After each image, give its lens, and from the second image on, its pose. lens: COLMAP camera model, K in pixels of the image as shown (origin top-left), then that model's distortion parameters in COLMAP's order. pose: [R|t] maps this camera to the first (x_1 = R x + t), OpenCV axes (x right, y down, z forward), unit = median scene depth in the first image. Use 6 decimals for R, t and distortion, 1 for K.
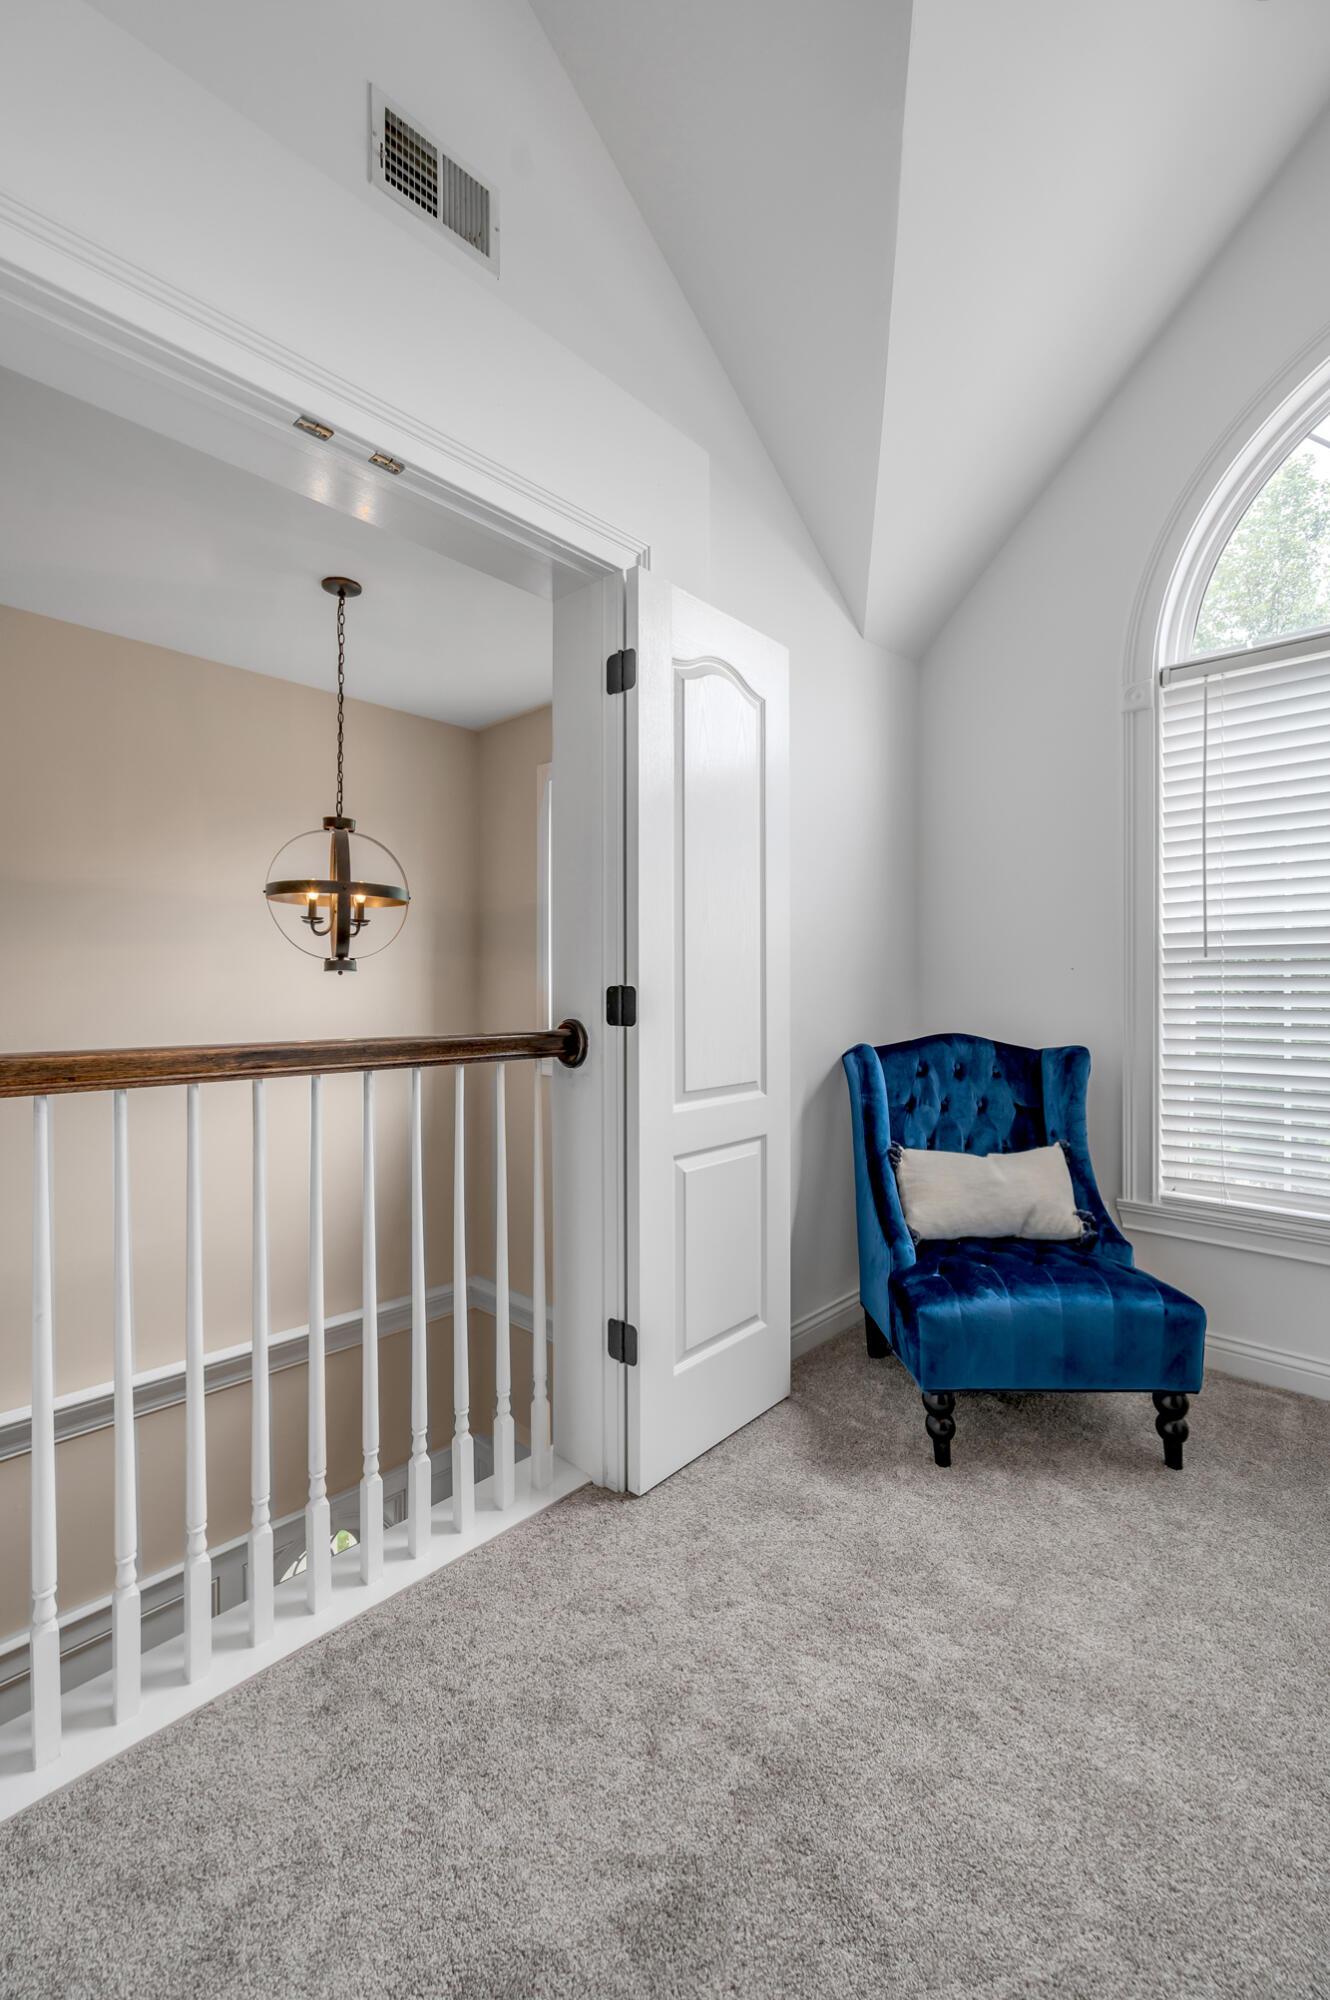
lens RADIAL K [[823.7, 0, 662.3], [0, 823.7, 982.4], [0, 0, 1]] dist [-0.002949, -0.000076]
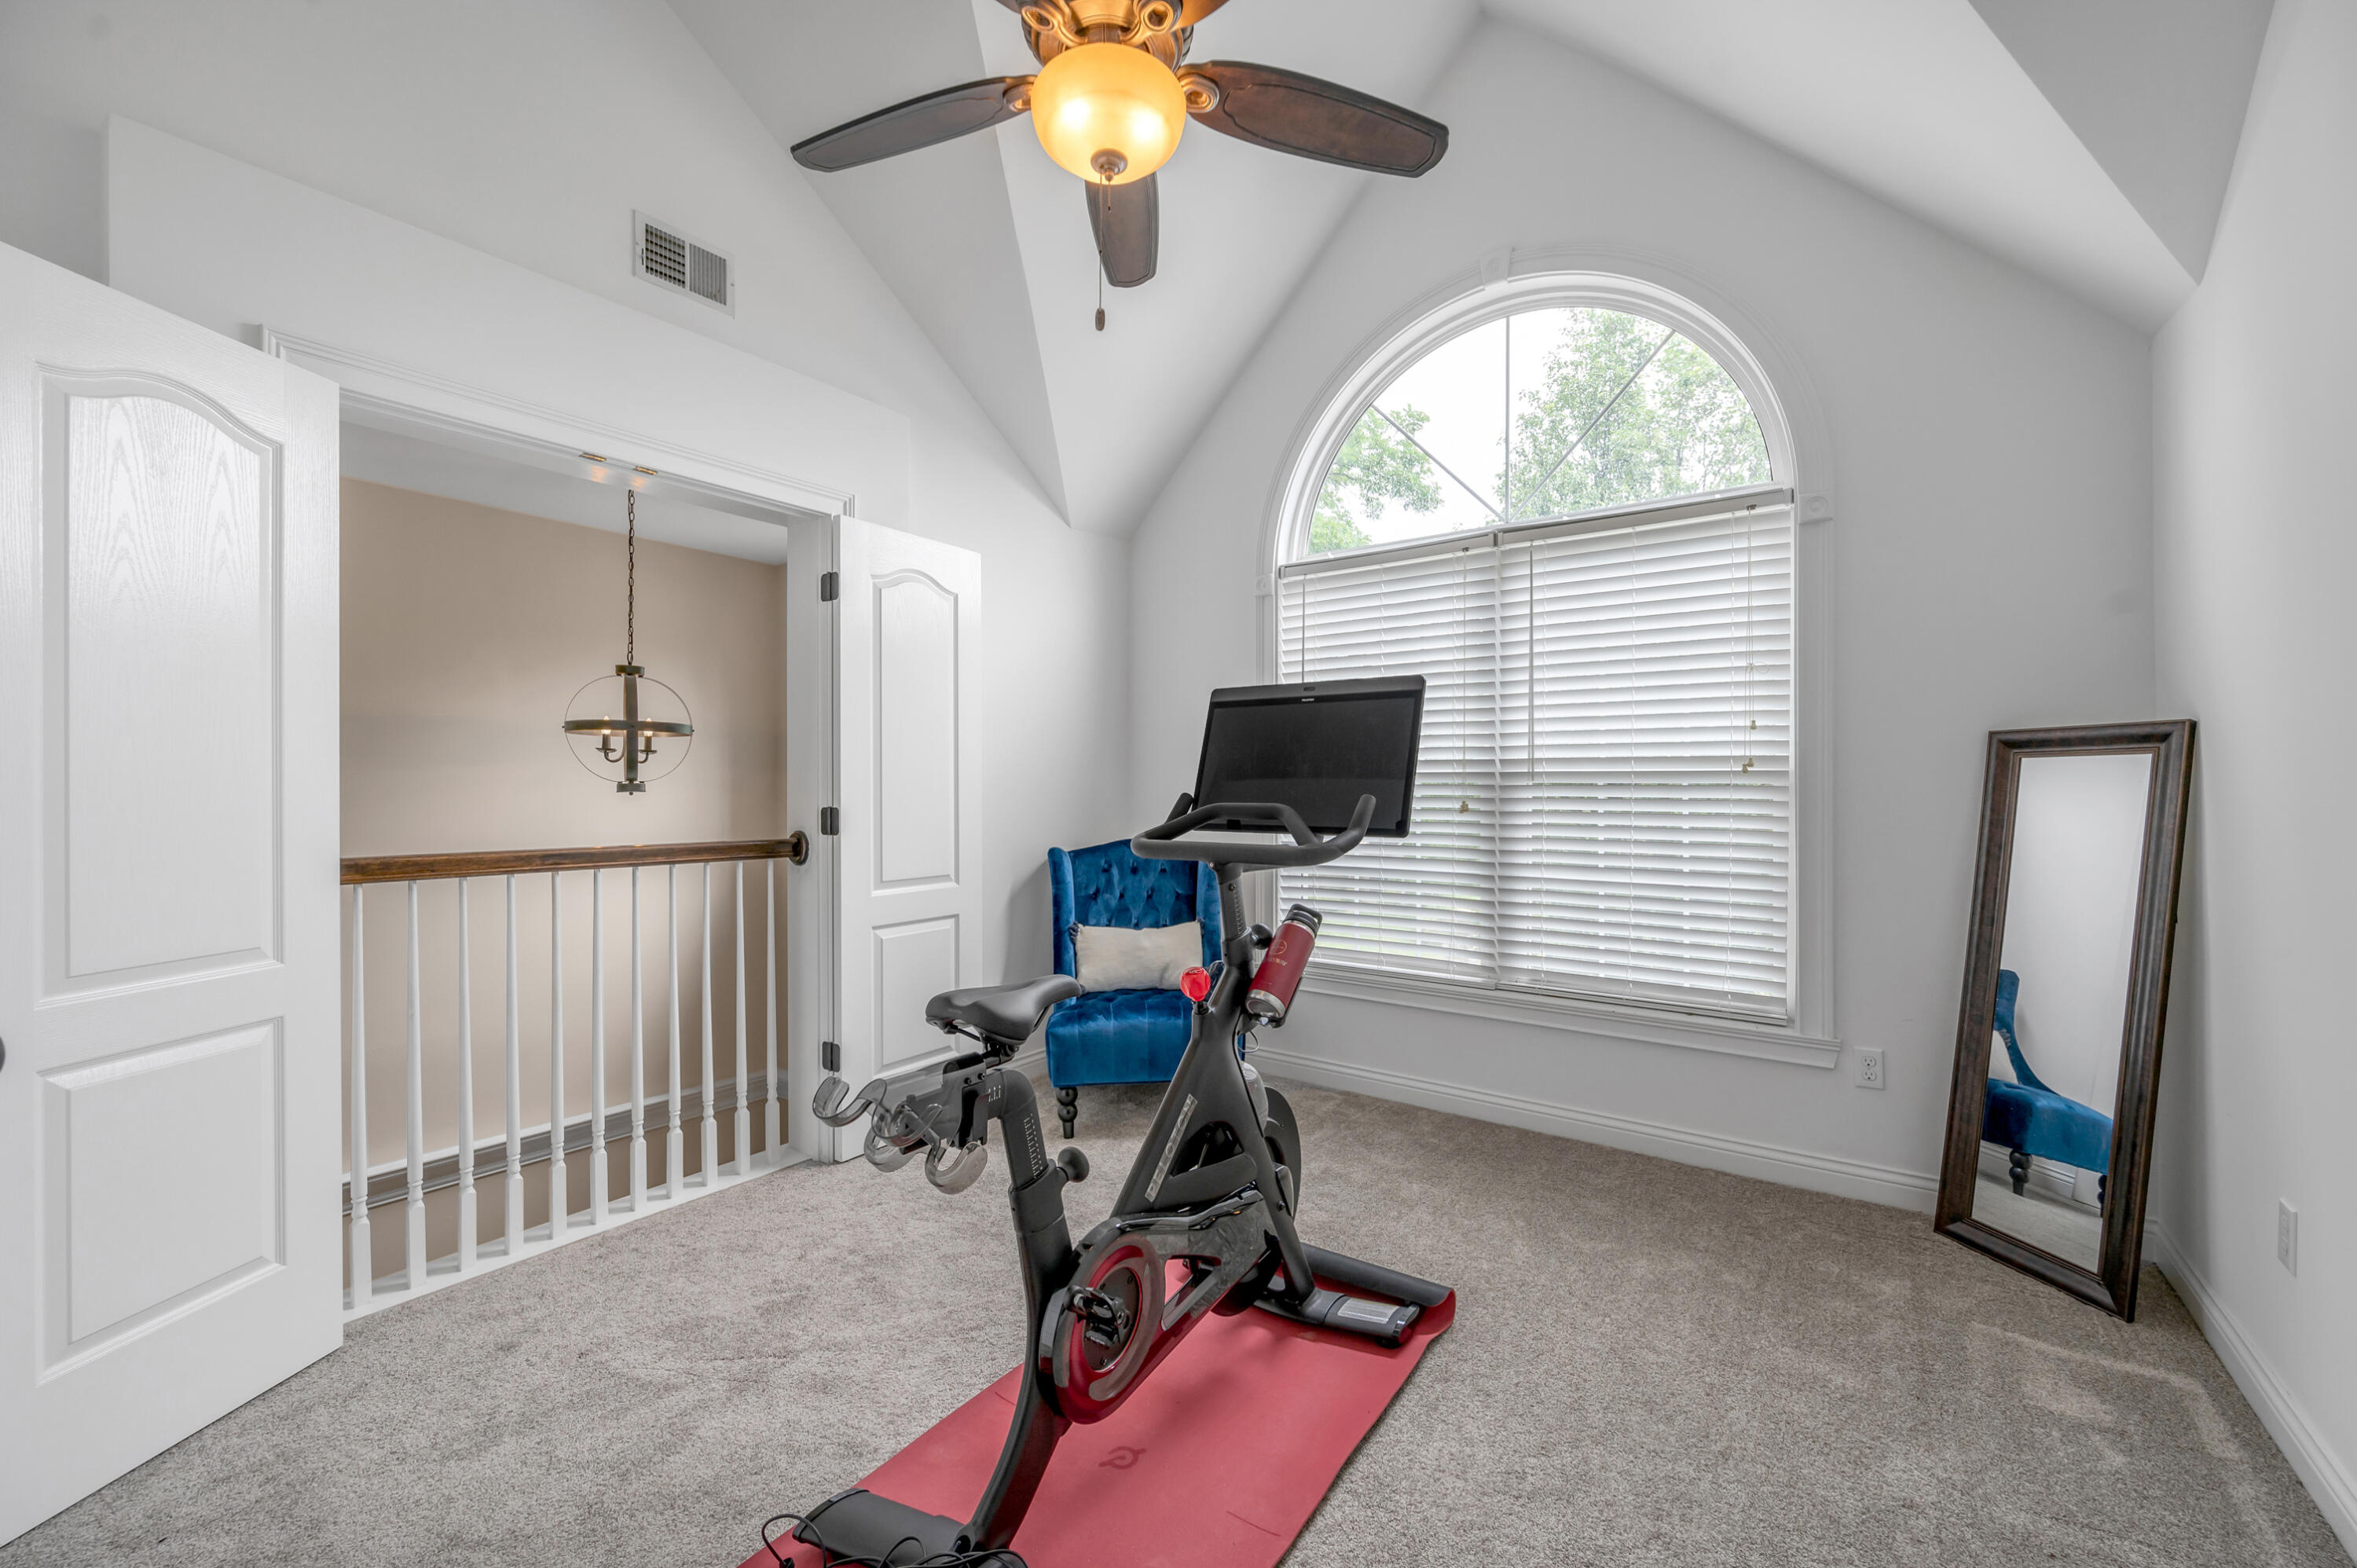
lens RADIAL K [[935.7, 0, 1178.5], [0, 935.7, 784.0], [0, 0, 1]] dist [-0.001008, -0.000270]
pose [[0.992283, -0.001606, 0.123984, 0.316955], [0.001573, 0.999999, 0.000362, -0.032695], [-0.123985, -0.000164, 0.992284, -0.621877]]
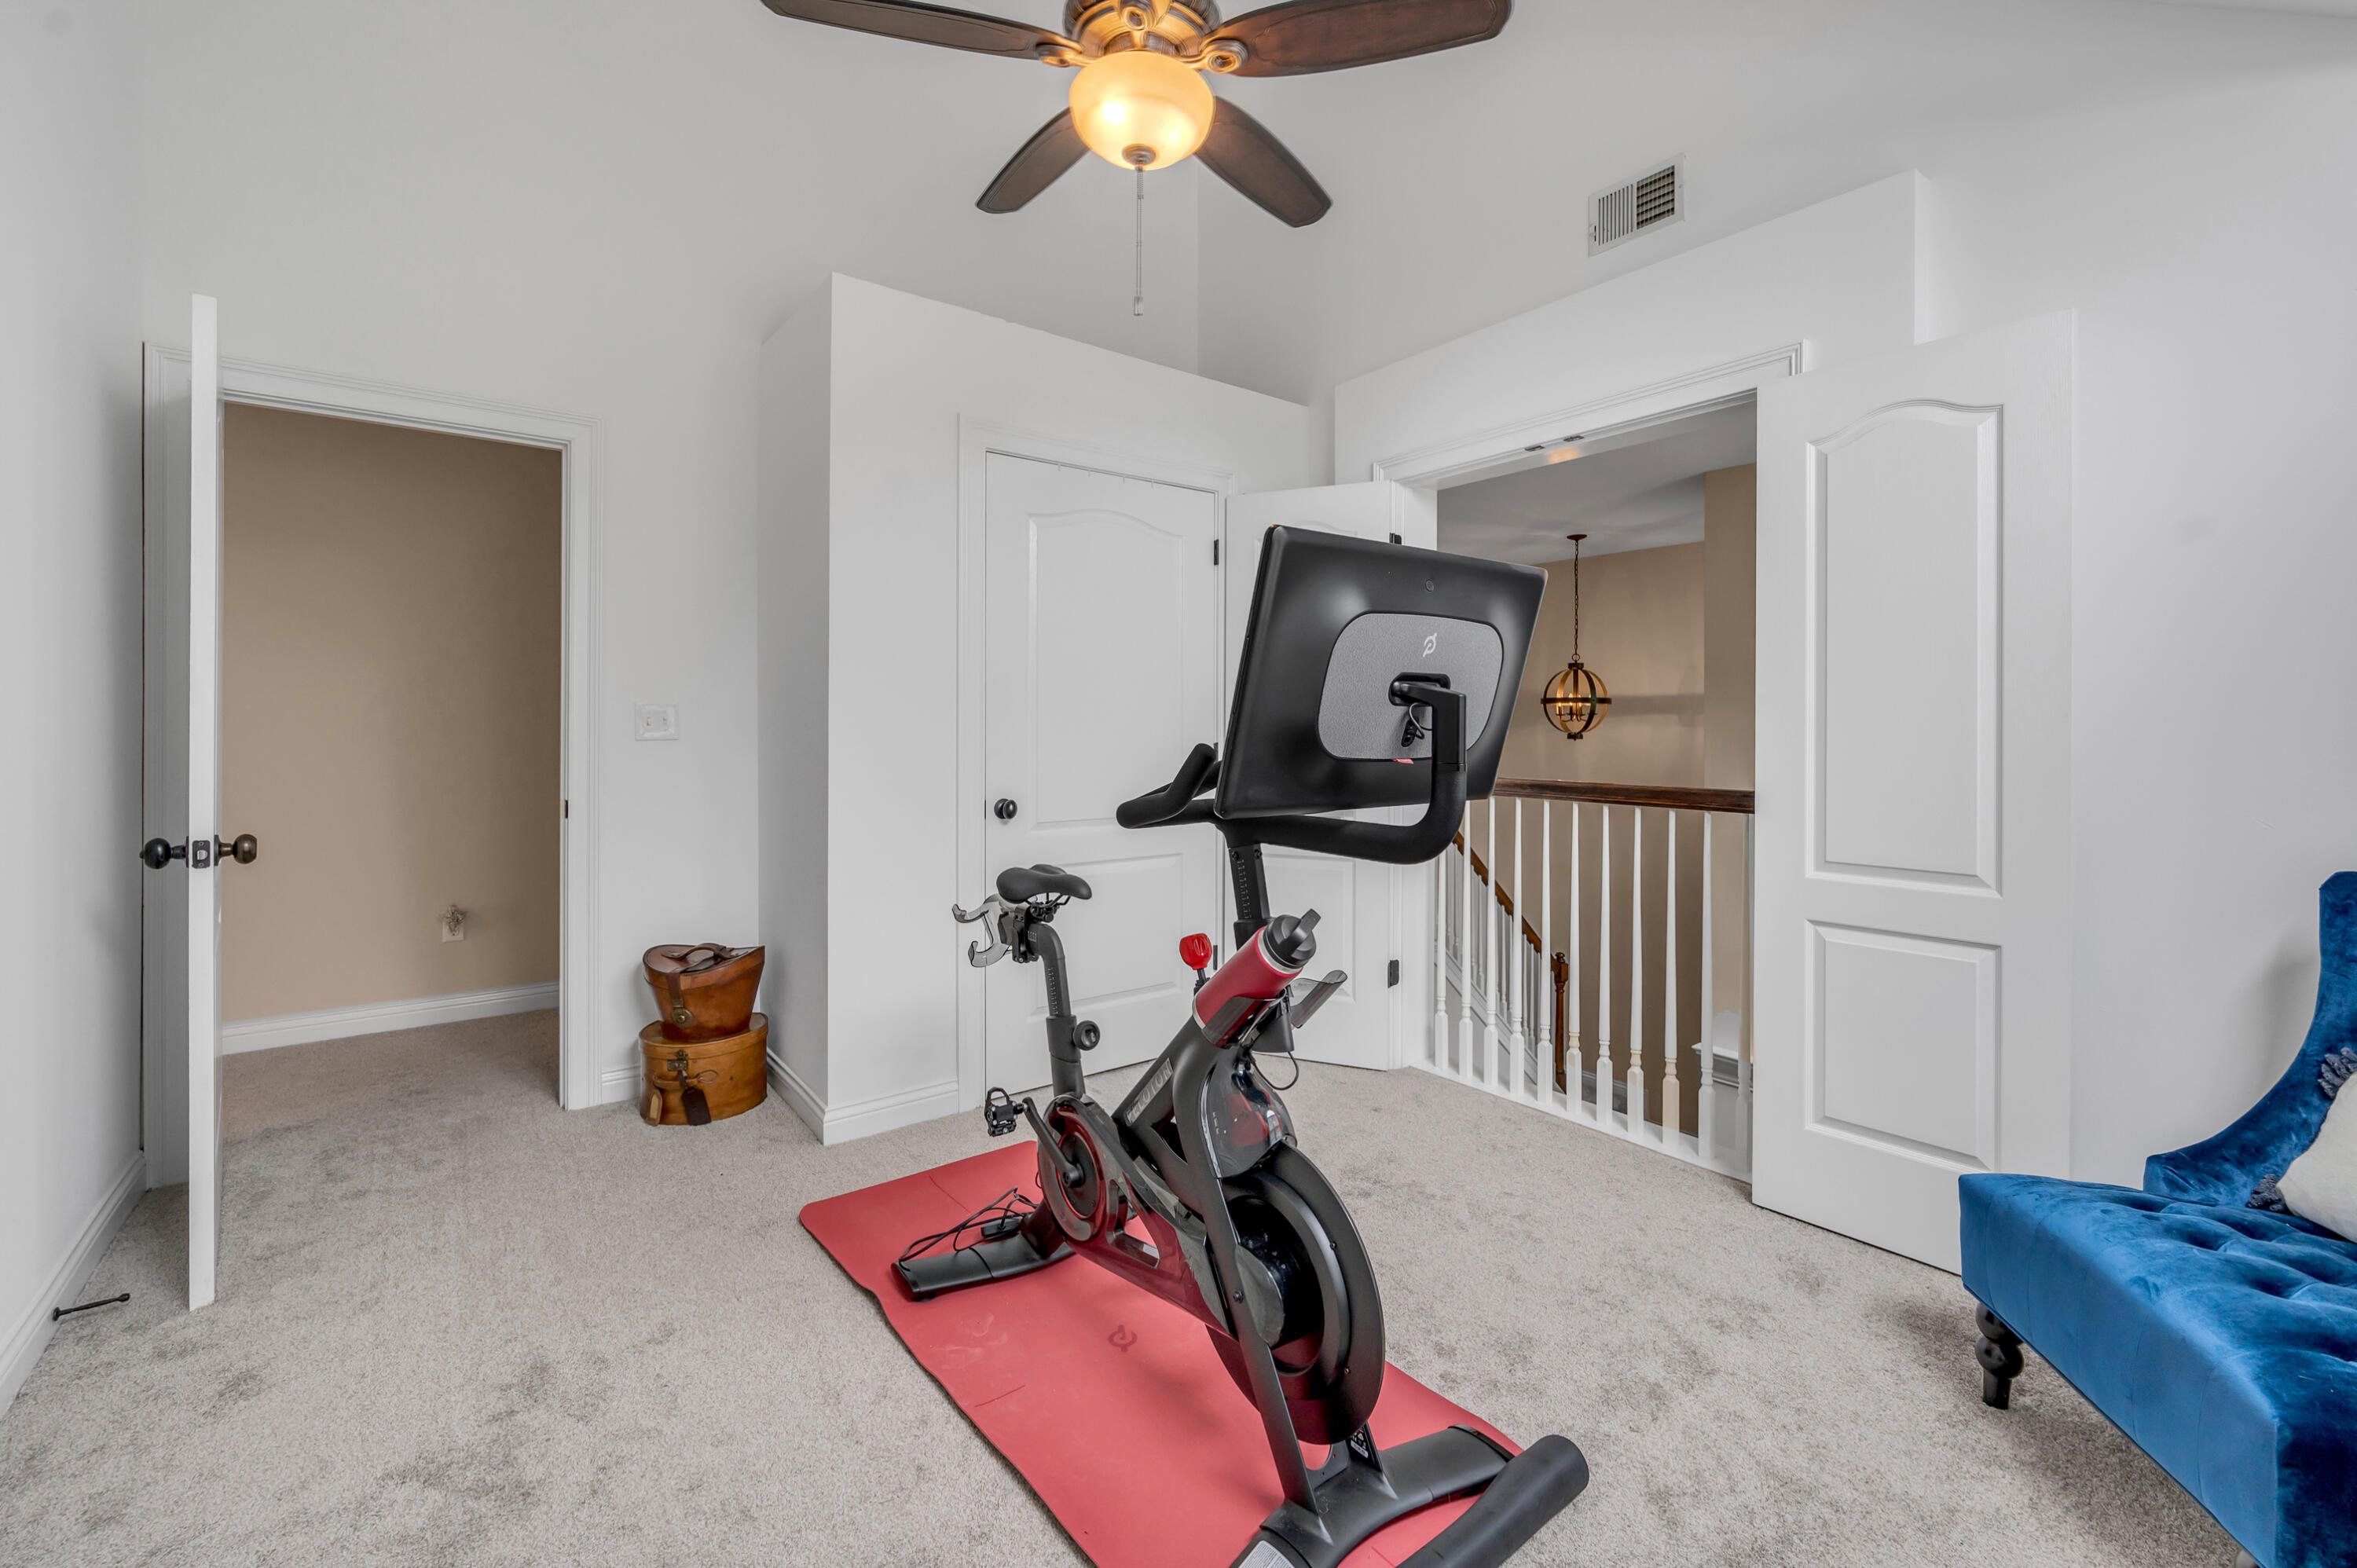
lens RADIAL K [[991.3, 0, 1179.7], [0, 991.3, 728.3], [0, 0, 1]] dist [-0.000353, 0.000008]
pose [[-0.182104, 0.001495, -0.983278, 1.303724], [0.006180, 0.999981, 0.000376, -0.034578], [0.983260, -0.006009, -0.182109, 0.421011]]
